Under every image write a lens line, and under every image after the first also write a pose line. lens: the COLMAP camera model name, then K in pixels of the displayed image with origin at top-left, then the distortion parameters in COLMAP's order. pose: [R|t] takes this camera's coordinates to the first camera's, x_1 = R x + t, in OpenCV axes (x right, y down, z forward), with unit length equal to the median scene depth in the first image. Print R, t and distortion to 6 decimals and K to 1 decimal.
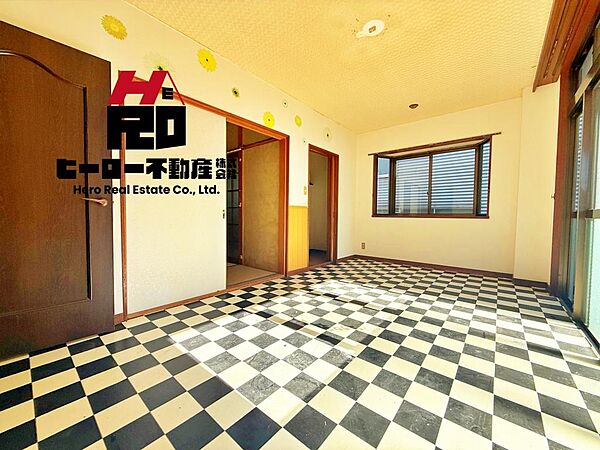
lens RADIAL K [[238.9, 0, 296.4], [0, 238.9, 224.6], [0, 0, 1]] dist [-0.002828, -0.000529]
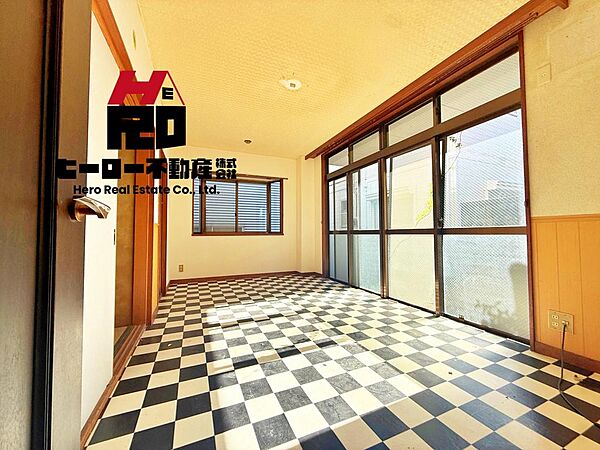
lens RADIAL K [[238.9, 0, 299.5], [0, 238.9, 225.3], [0, 0, 1]] dist [-0.002828, -0.000529]
pose [[0.431390, 0.017685, 0.901992, -0.698328], [0.042801, 0.998281, -0.040043, -0.035276], [-0.901150, 0.055880, 0.429892, 0.427668]]
